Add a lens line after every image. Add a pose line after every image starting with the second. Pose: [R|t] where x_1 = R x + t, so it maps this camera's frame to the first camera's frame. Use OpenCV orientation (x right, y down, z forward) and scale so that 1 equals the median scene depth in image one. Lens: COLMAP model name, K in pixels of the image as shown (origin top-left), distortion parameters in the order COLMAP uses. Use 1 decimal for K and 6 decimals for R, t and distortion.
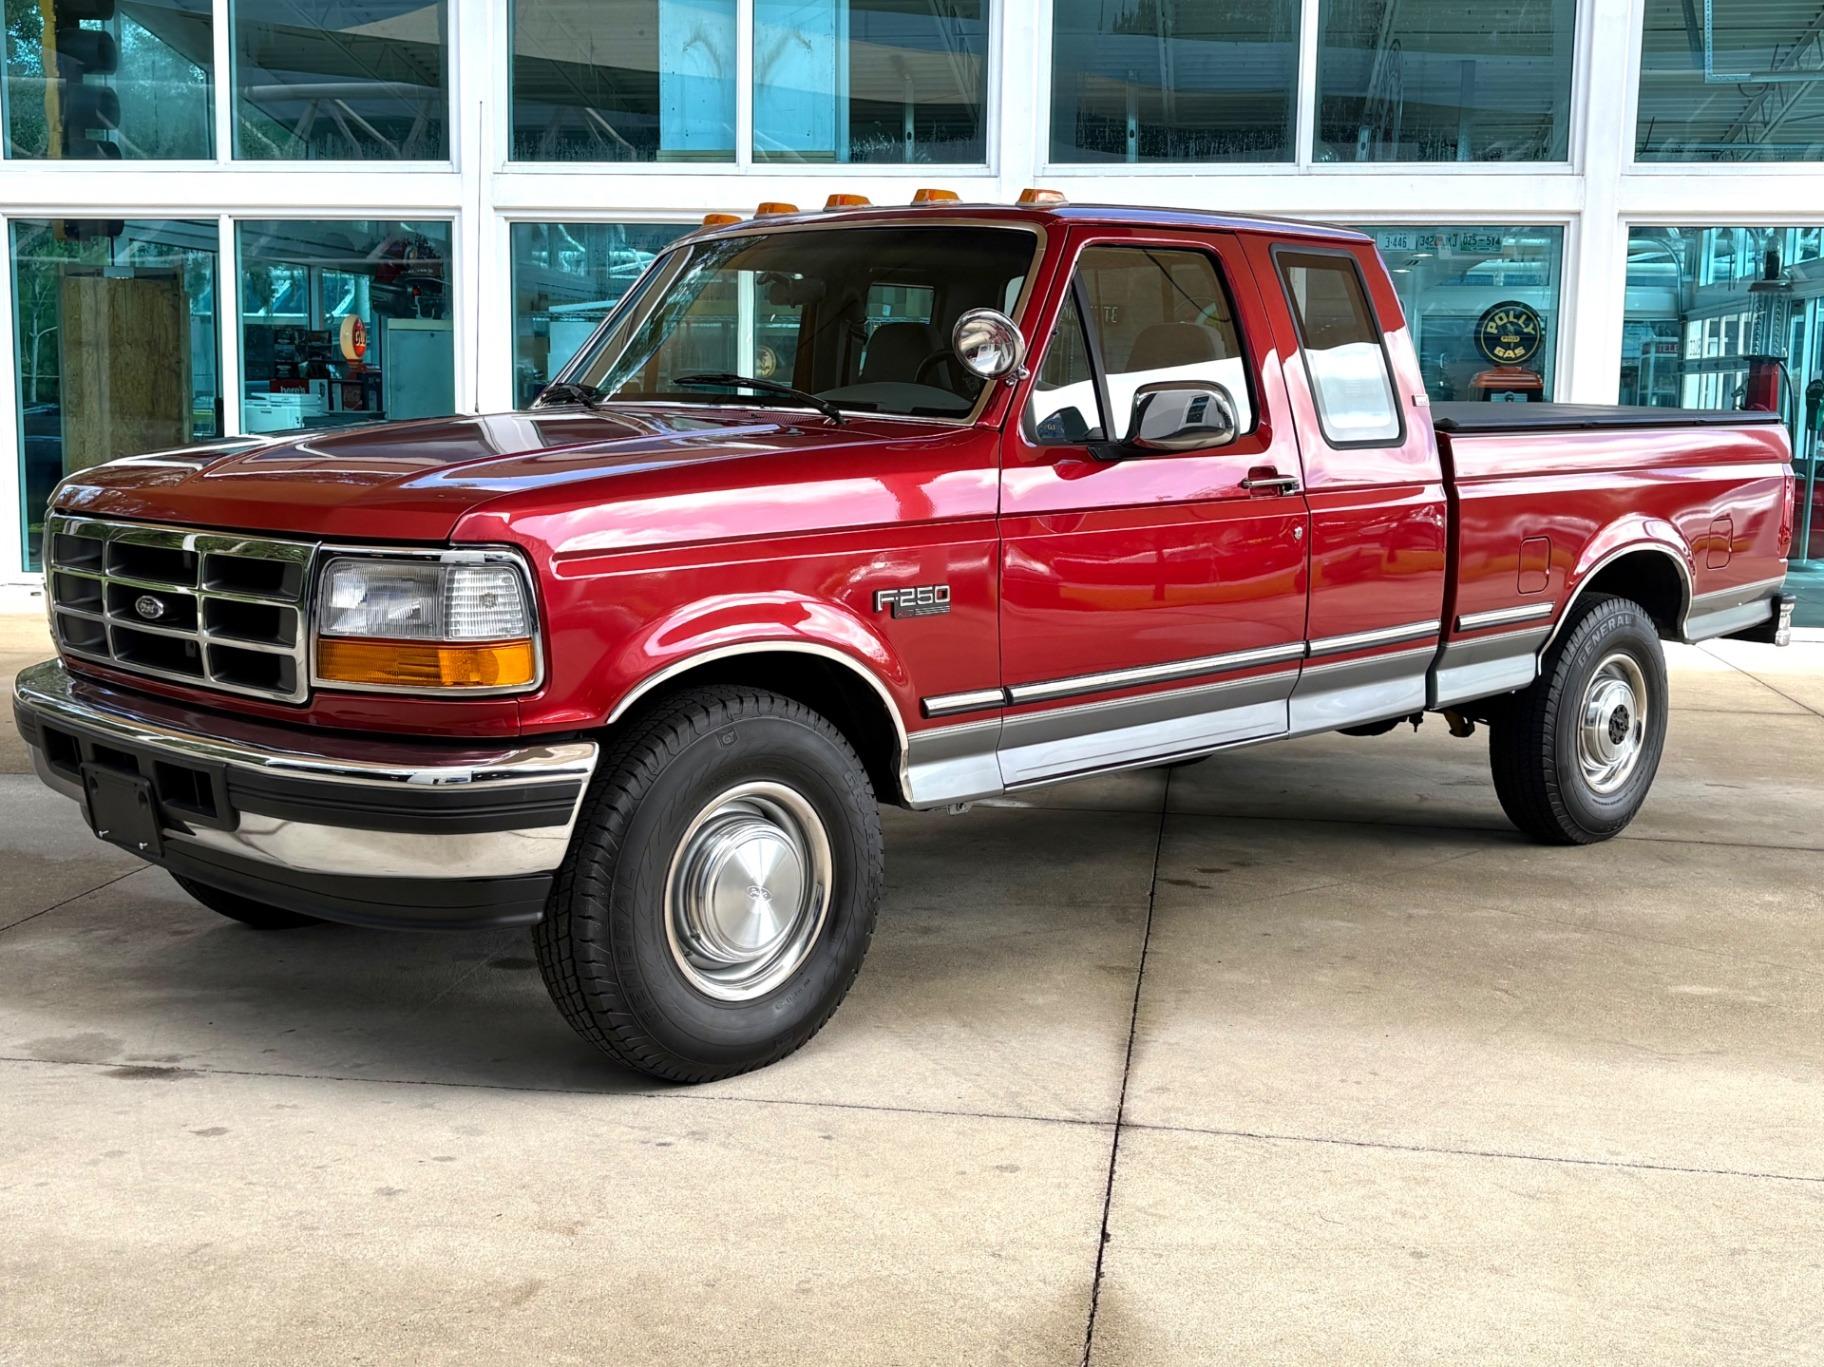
lens RADIAL K [[2221.9, 0, 910.5], [0, 2221.9, 681.1], [0, 0, 1]] dist [0.052044, 0.000000]
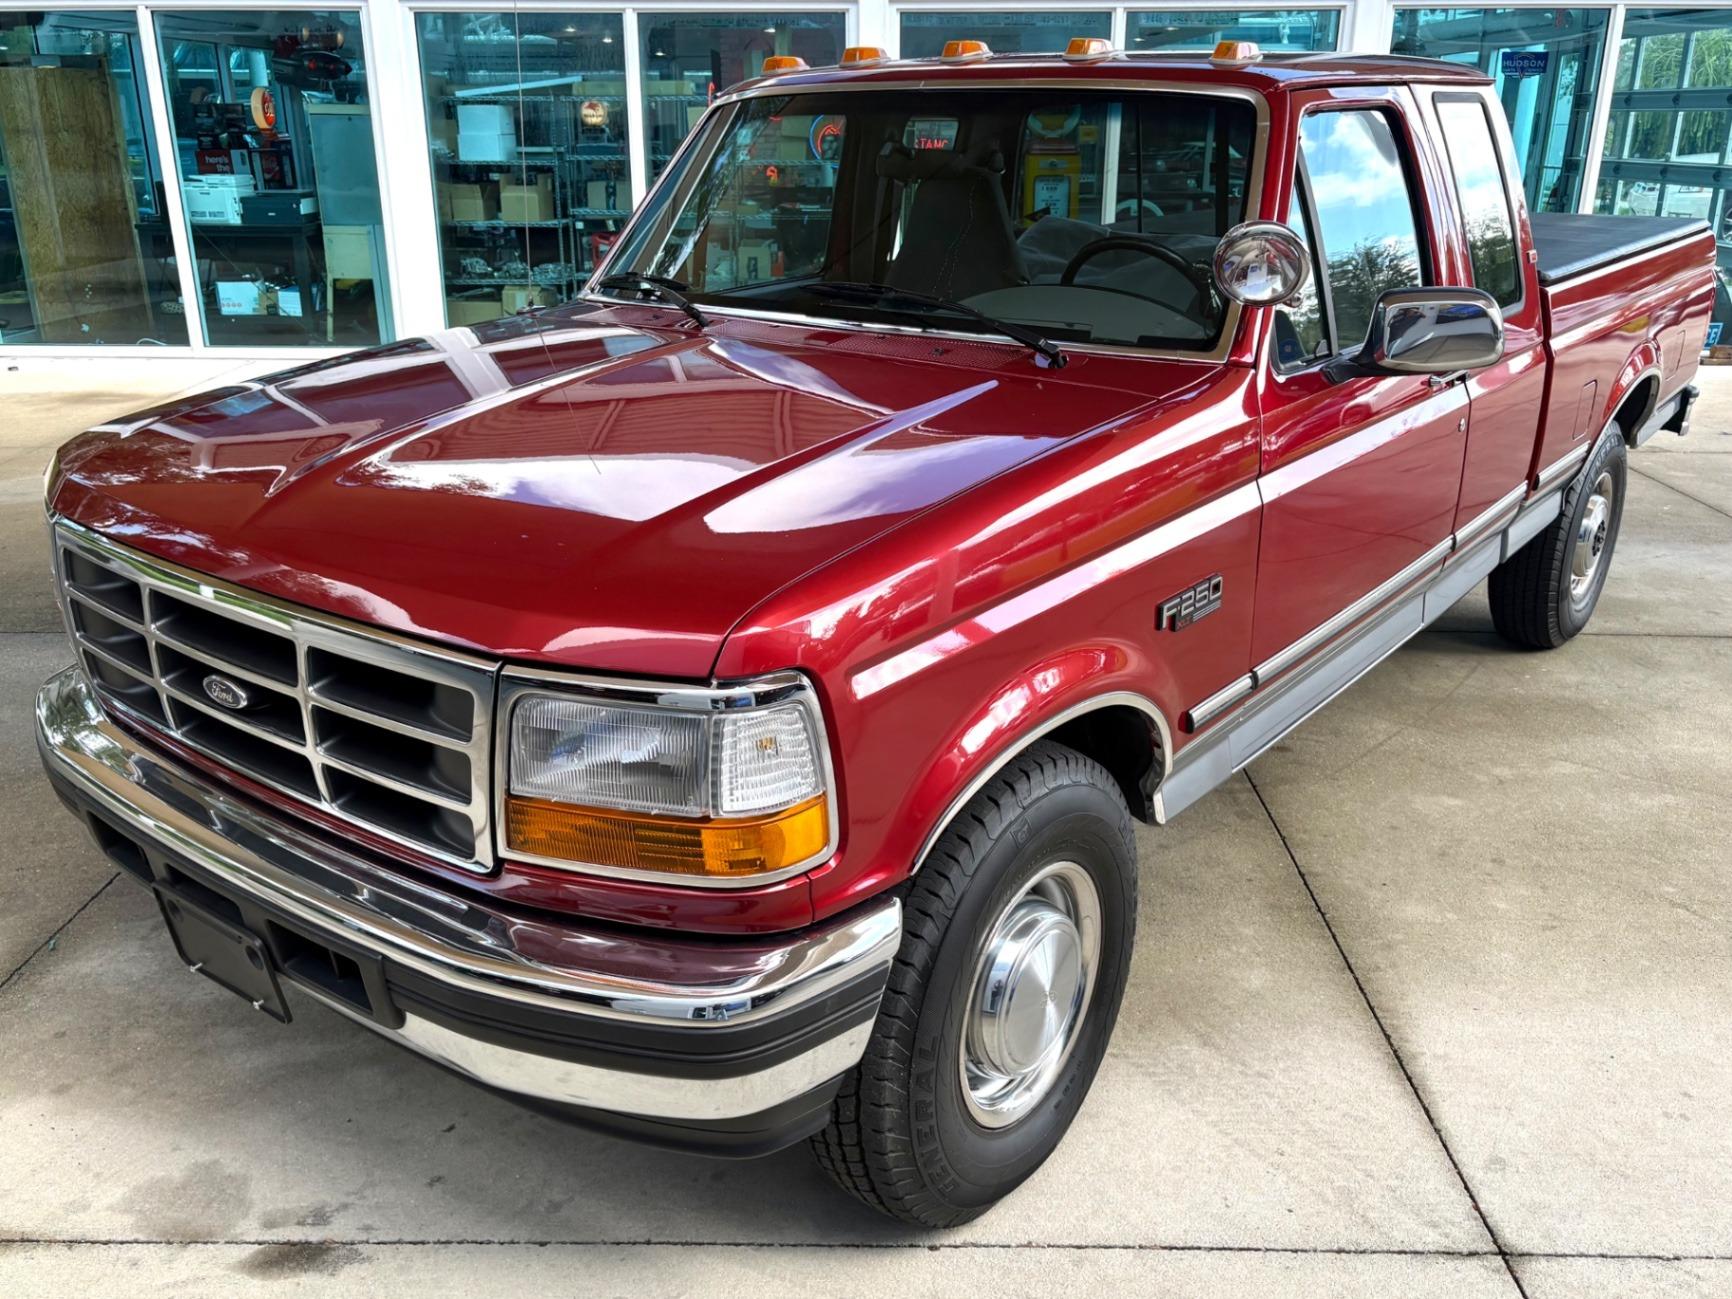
lens RADIAL K [[1509.0, 0, 859.9], [0, 1509.0, 654.5], [0, 0, 1]] dist [0.013021, 0.026669]
pose [[0.991199, -0.059496, 0.118255, -0.165498], [0.032351, 0.975093, 0.219424, -0.128154], [-0.128364, -0.213667, 0.968436, 0.426443]]
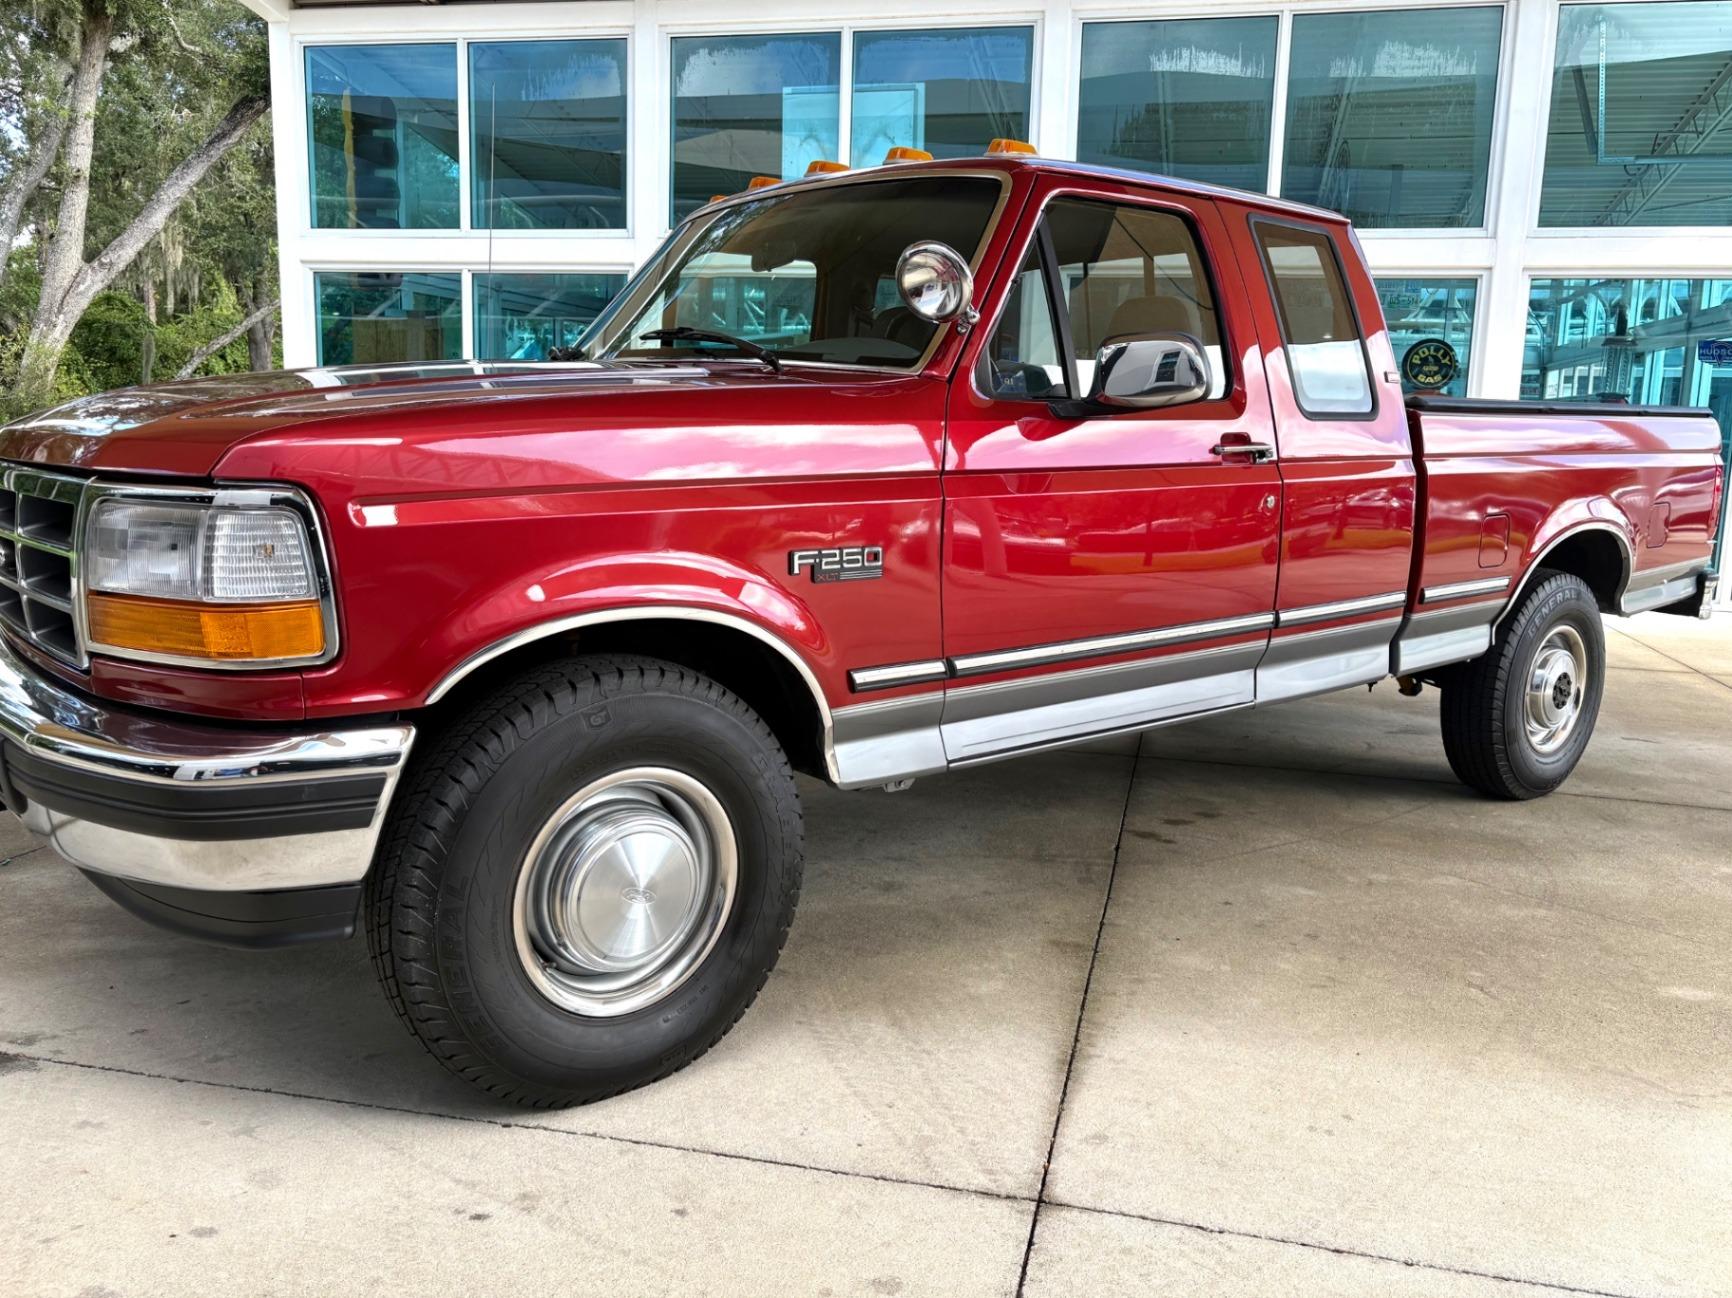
lens RADIAL K [[1403.9, 0, 898.4], [0, 1403.9, 624.8], [0, 0, 1]] dist [-0.007640, 0.043109]
pose [[0.996928, 0.023763, -0.074634, 0.061265], [-0.023024, 0.999677, 0.010750, -0.016080], [0.074865, -0.008999, 0.997153, 0.390628]]
